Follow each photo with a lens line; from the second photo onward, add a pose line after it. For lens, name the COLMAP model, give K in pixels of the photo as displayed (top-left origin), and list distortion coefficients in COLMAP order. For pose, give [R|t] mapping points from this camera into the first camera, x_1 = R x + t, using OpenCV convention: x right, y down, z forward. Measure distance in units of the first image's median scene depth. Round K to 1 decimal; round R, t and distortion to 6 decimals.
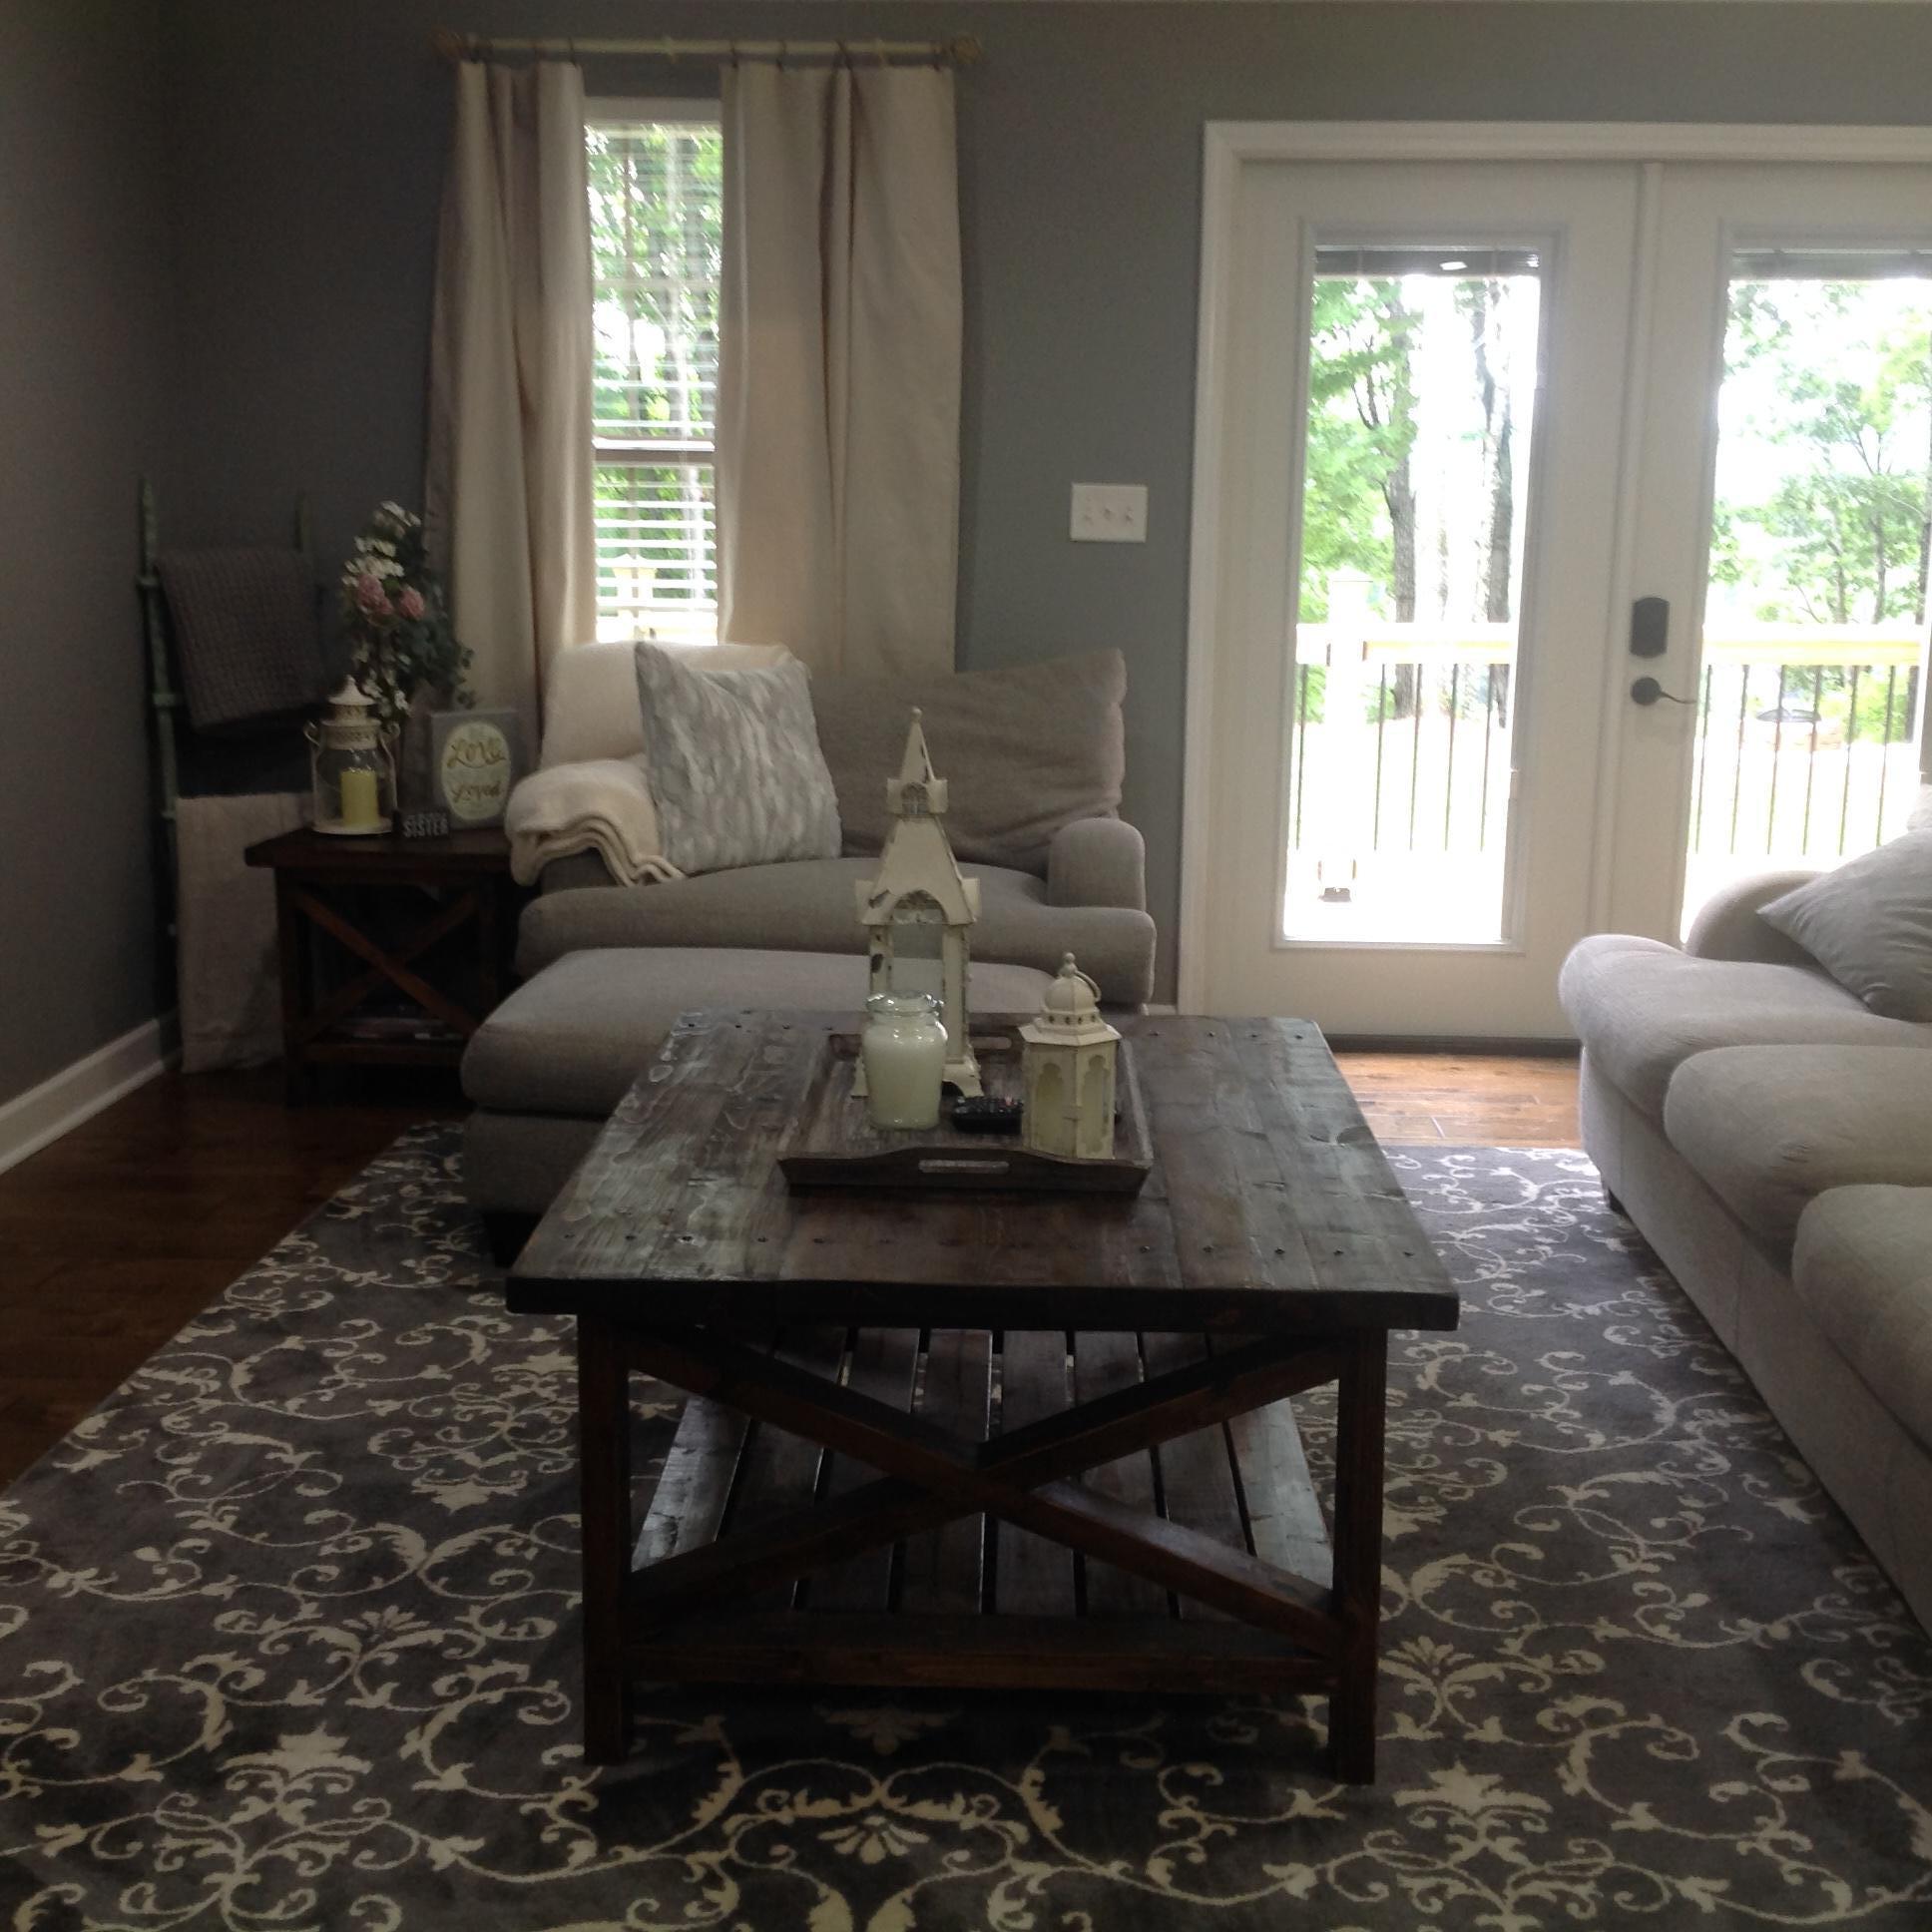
lens RADIAL K [[2460.0, 0, 990.6], [0, 2460.0, 970.2], [0, 0, 1]] dist [0.044106, 0.000000]
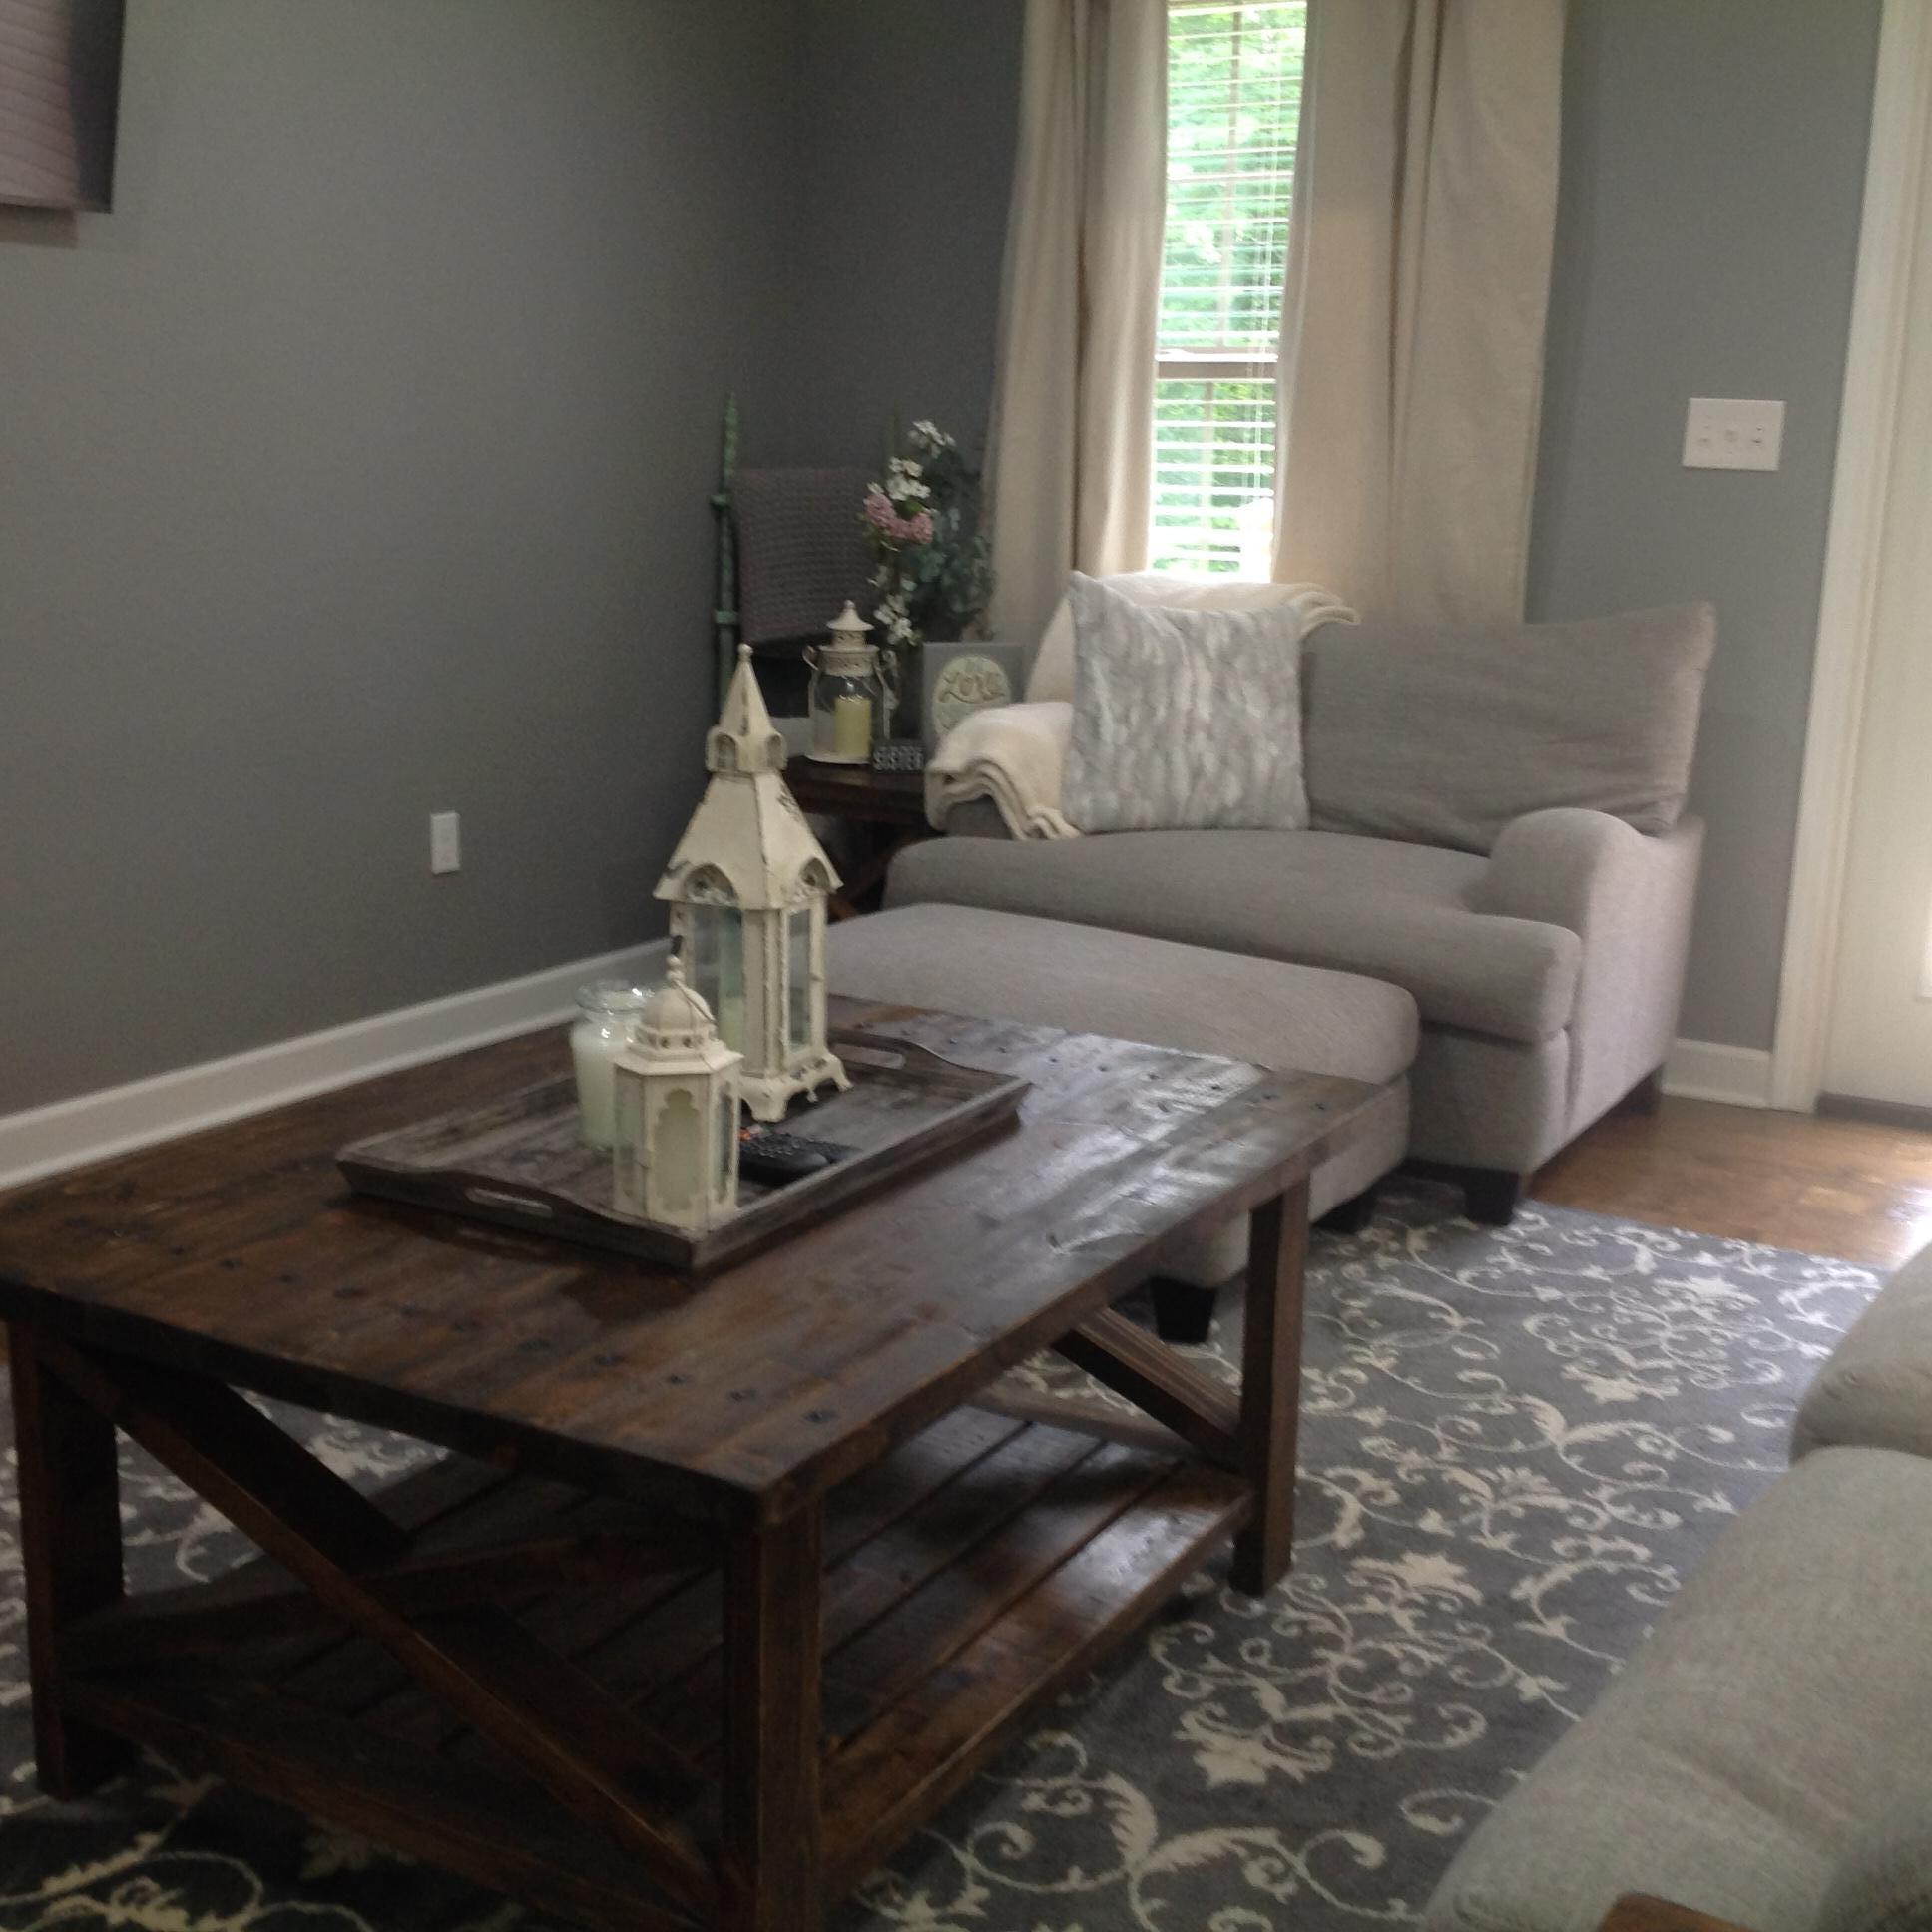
lens RADIAL K [[2460.0, 0, 953.8], [0, 2460.0, 954.7], [0, 0, 1]] dist [0.044106, 0.000000]
pose [[0.864311, 0.110650, -0.490636, 0.280499], [-0.103133, 0.993762, 0.042437, -0.028081], [0.492271, 0.013921, 0.870331, 0.196509]]
